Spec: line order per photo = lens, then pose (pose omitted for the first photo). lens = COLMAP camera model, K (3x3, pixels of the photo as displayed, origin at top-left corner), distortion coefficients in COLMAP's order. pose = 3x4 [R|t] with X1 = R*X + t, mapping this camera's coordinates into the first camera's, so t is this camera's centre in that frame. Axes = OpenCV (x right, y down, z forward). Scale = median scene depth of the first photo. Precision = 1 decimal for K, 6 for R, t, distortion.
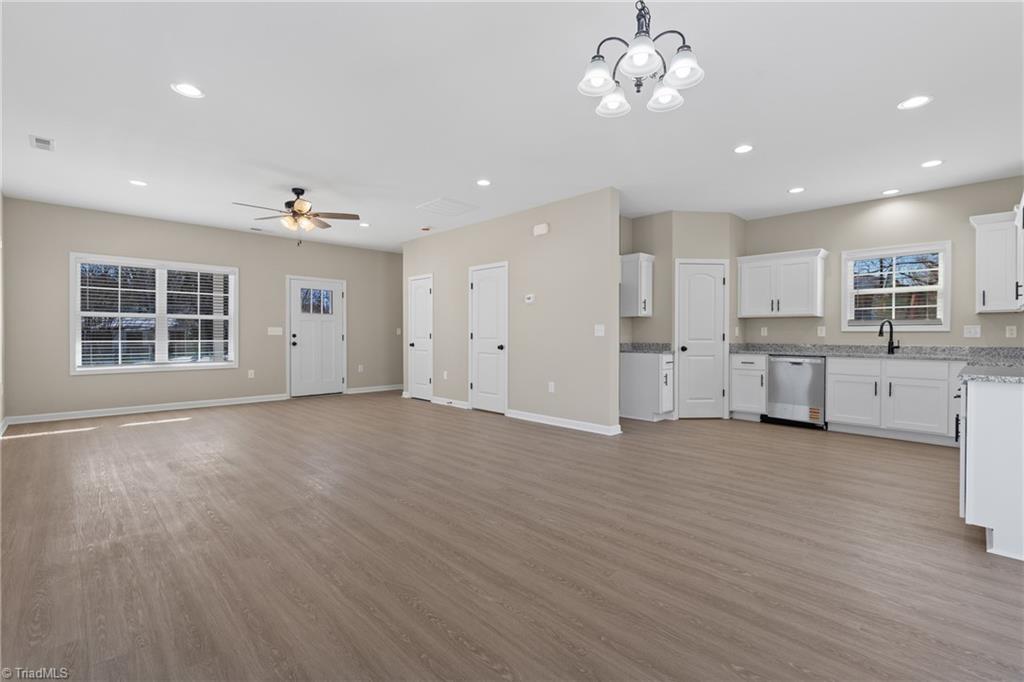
lens RADIAL K [[456.5, 0, 518.4], [0, 456.5, 340.2], [0, 0, 1]] dist [0.006712, 0.000313]
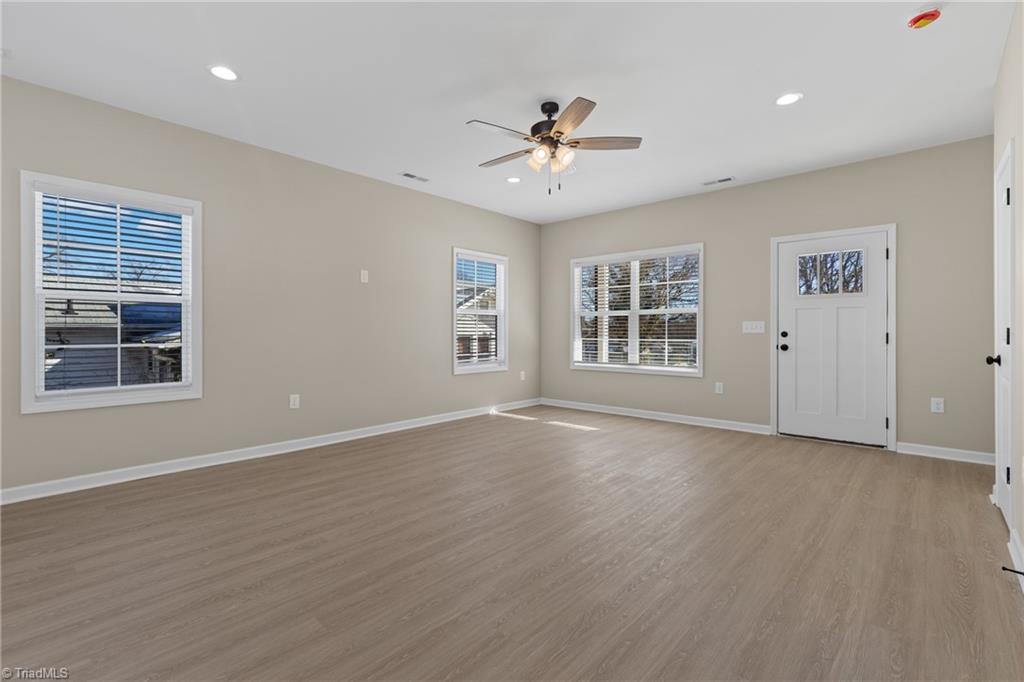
lens RADIAL K [[456.5, 0, 520.2], [0, 456.5, 332.1], [0, 0, 1]] dist [0.006712, 0.000313]
pose [[0.074134, -0.003413, -0.997242, 0.114328], [-0.012054, 0.999918, -0.004318, -0.006455], [0.997175, 0.012341, 0.074087, 0.705063]]
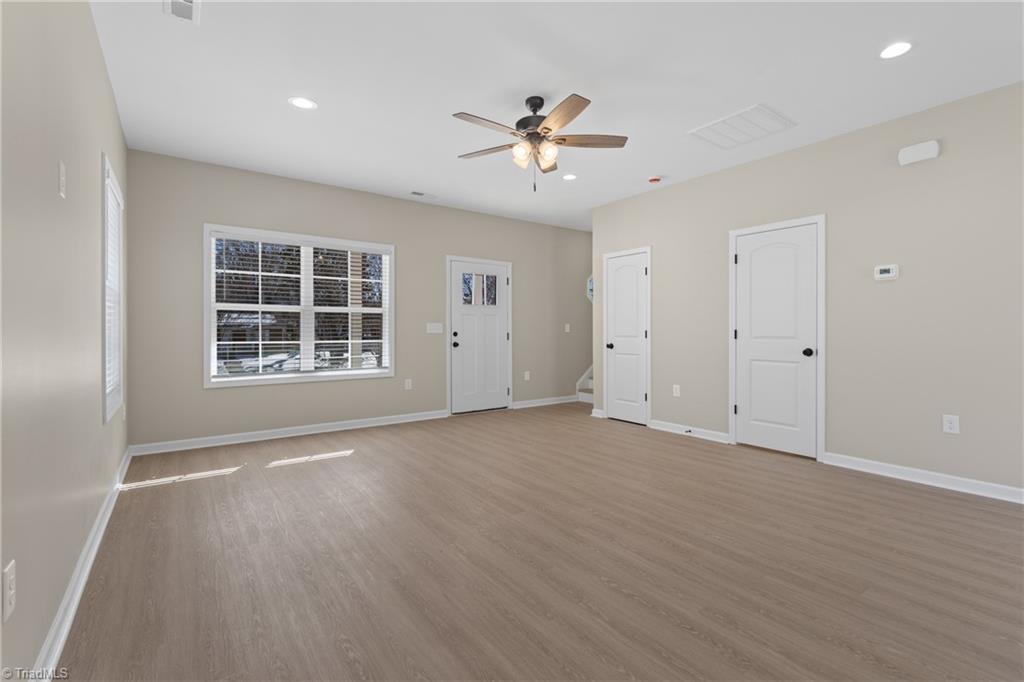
lens RADIAL K [[456.5, 0, 520.6], [0, 456.5, 334.8], [0, 0, 1]] dist [0.006712, 0.000313]
pose [[0.990213, -0.001623, -0.139552, -0.321859], [0.001041, 0.999990, -0.004245, -0.005922], [0.139558, 0.004058, 0.990206, 0.297938]]
